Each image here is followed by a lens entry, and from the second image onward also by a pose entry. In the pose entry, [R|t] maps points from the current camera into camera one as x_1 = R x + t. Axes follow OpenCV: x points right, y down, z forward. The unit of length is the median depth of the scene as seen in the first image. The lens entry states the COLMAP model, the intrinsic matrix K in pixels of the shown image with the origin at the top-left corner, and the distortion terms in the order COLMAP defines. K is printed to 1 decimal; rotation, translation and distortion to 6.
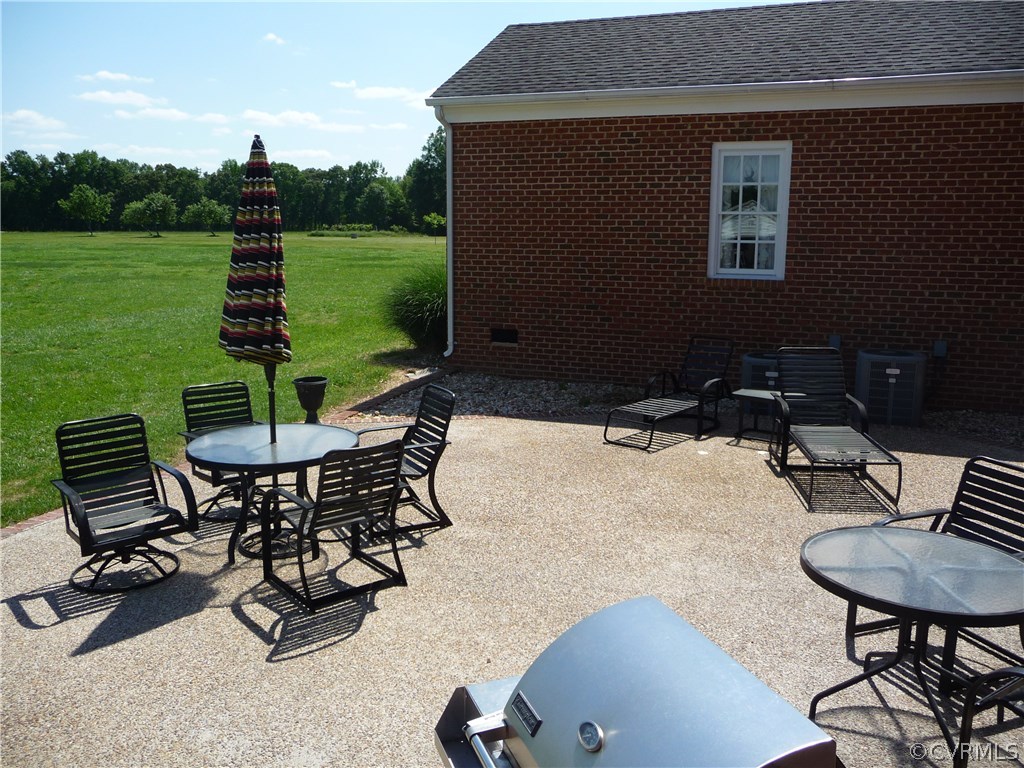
lens RADIAL K [[832.8, 0, 510.6], [0, 832.8, 378.3], [0, 0, 1]] dist [-0.017405, 0.004009]
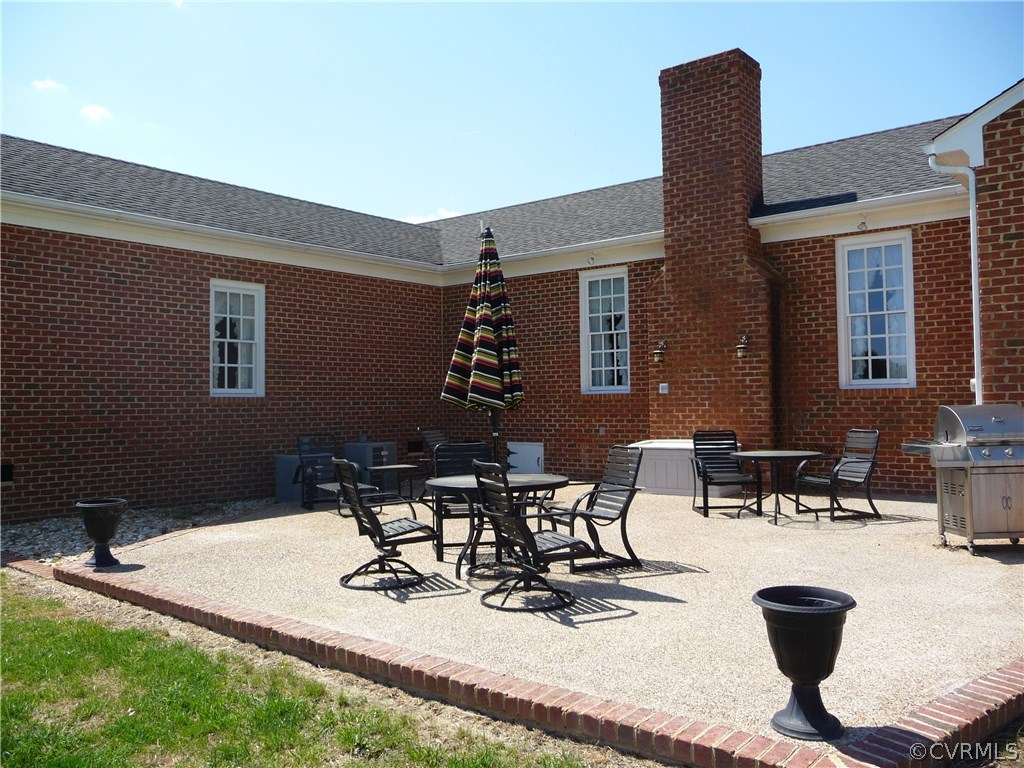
lens RADIAL K [[832.8, 0, 512.1], [0, 832.8, 386.6], [0, 0, 1]] dist [-0.017405, 0.004009]
pose [[0.324813, 0.006061, 0.945759, -0.664670], [0.179957, 0.981315, -0.068093, 0.012846], [-0.928500, 0.192313, 0.317653, 0.271897]]
